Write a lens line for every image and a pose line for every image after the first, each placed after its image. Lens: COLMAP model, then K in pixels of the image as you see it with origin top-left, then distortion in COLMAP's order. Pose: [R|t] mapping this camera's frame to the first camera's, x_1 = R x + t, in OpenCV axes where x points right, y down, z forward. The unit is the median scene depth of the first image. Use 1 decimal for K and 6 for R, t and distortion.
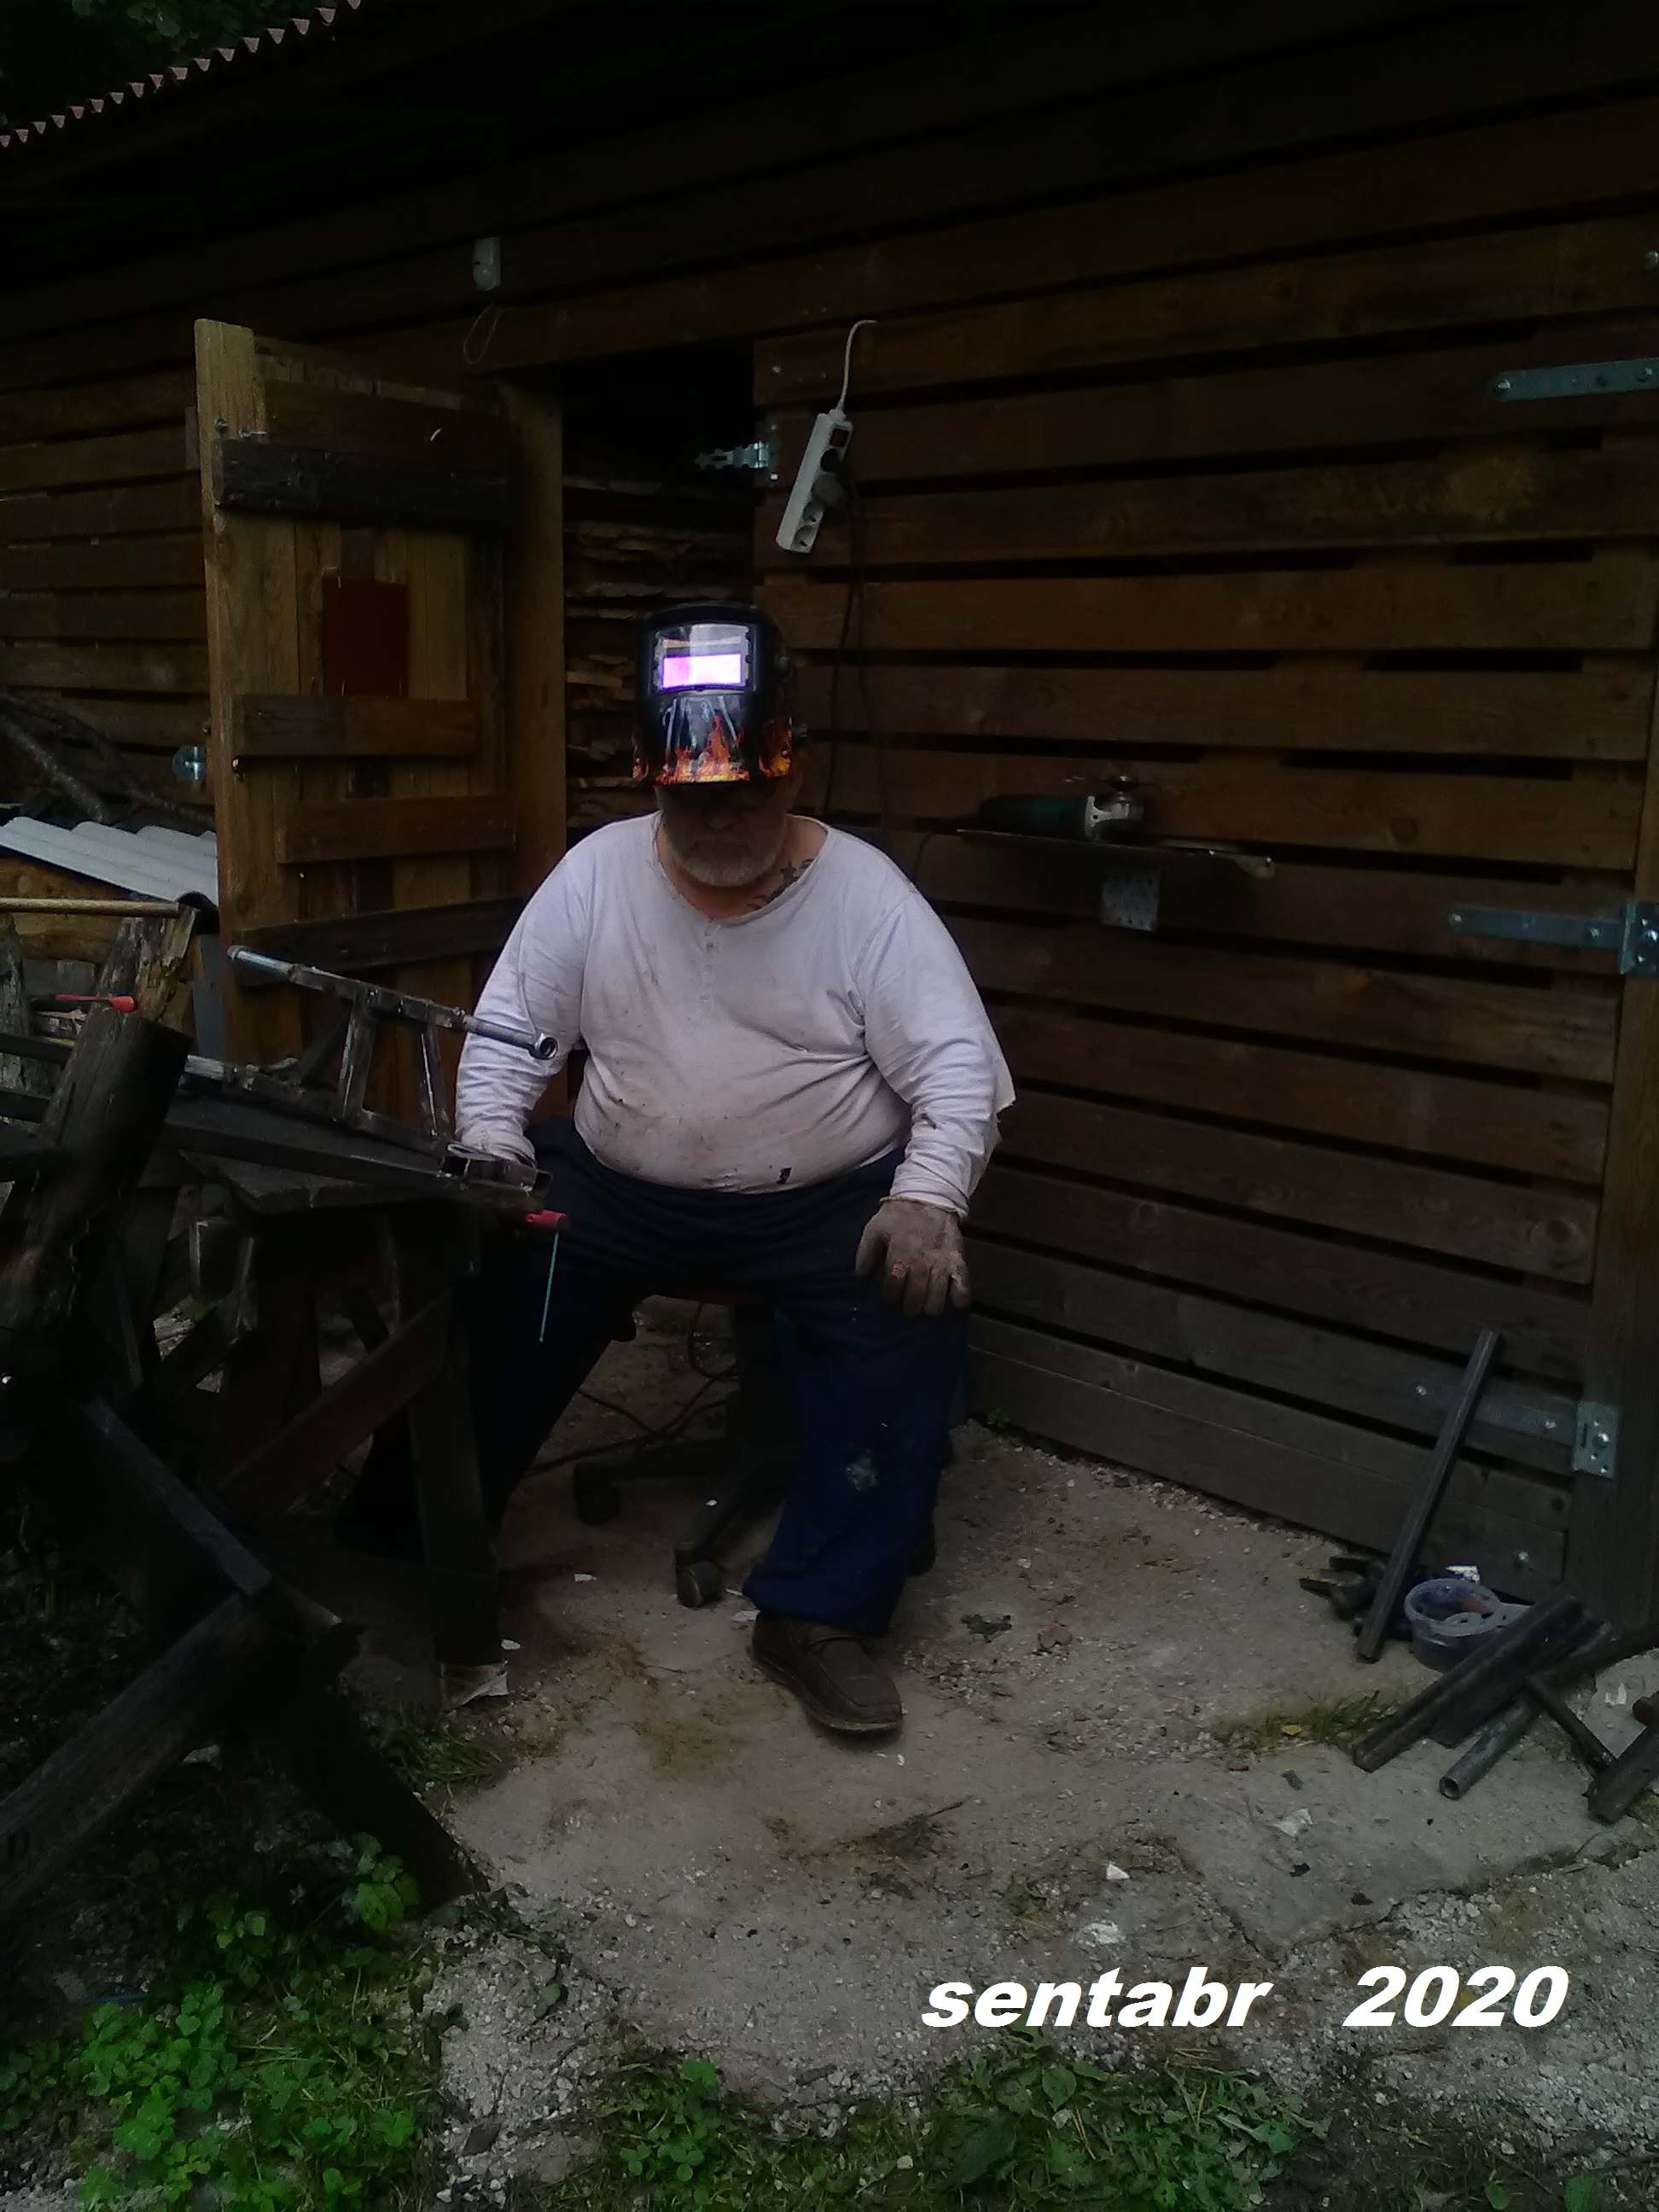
lens RADIAL K [[2061.1, 0, 826.8], [0, 2061.1, 1096.1], [0, 0, 1]] dist [-0.009984, 0.000000]
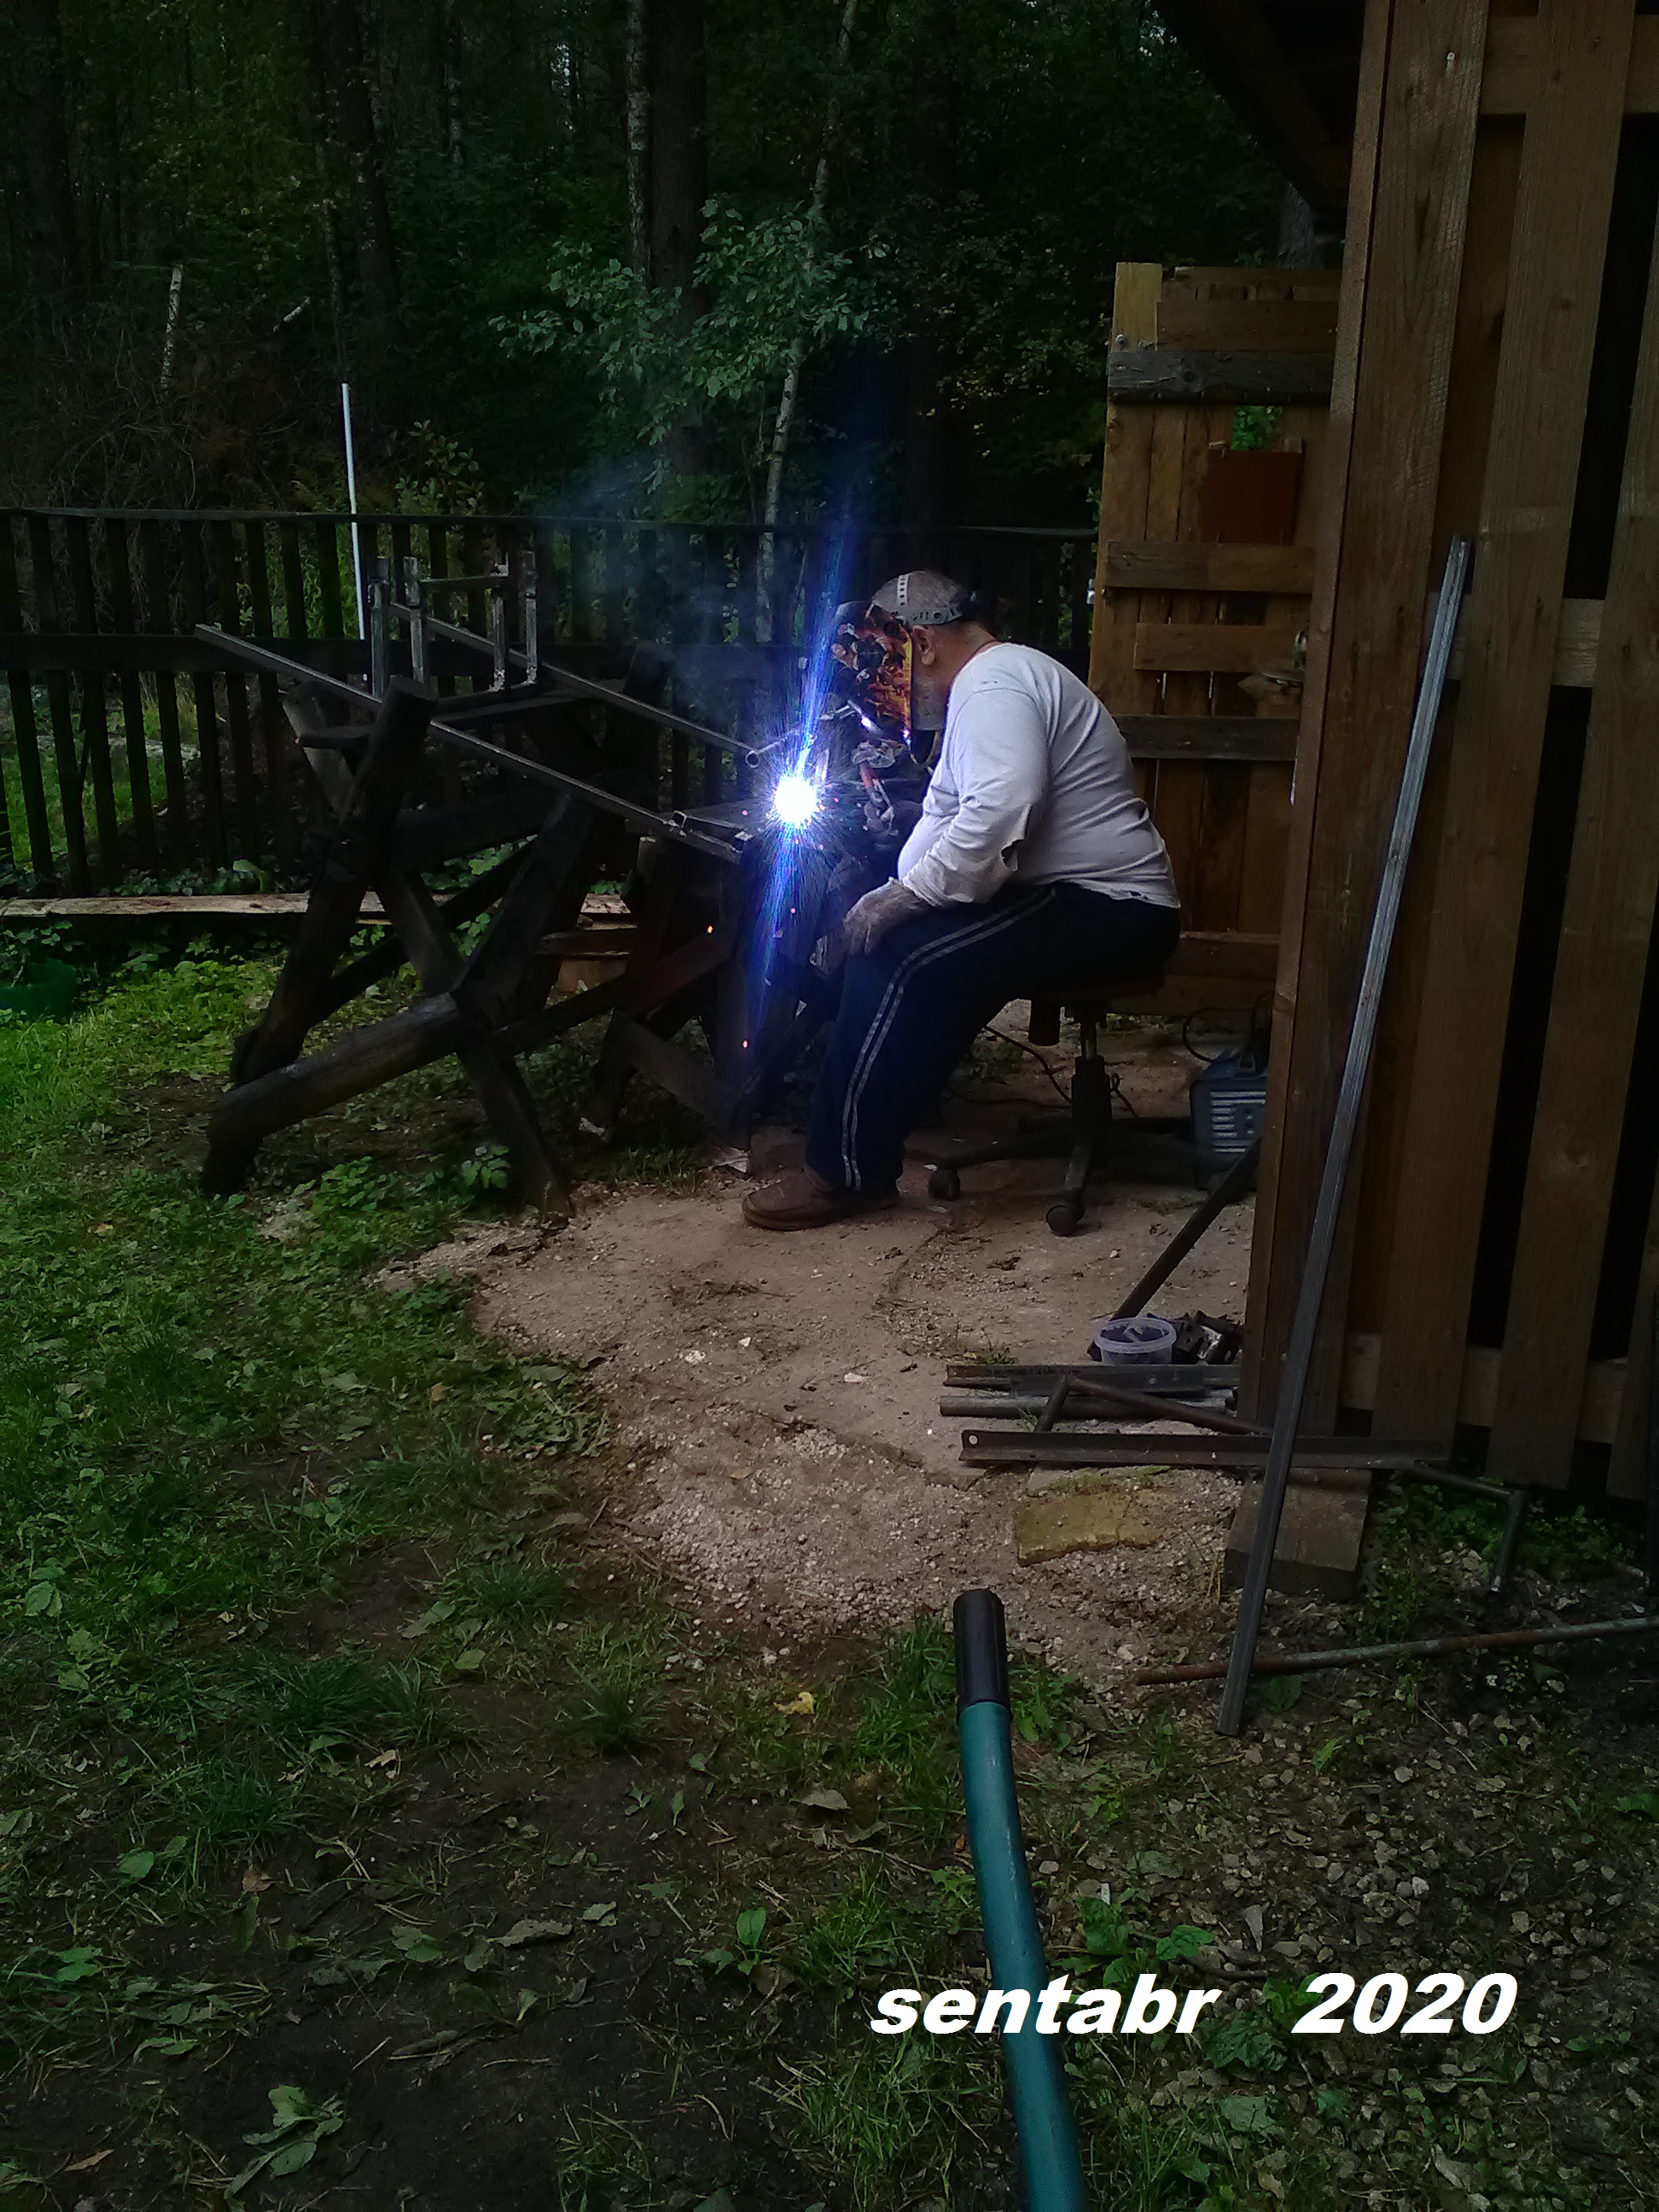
lens RADIAL K [[2061.1, 0, 822.7], [0, 2061.1, 1107.4], [0, 0, 1]] dist [-0.009984, 0.000000]
pose [[0.445428, 0.242080, -0.861969, 1.269636], [-0.191458, 0.966237, 0.172426, -0.043258], [0.874607, 0.088227, 0.476737, 0.305135]]
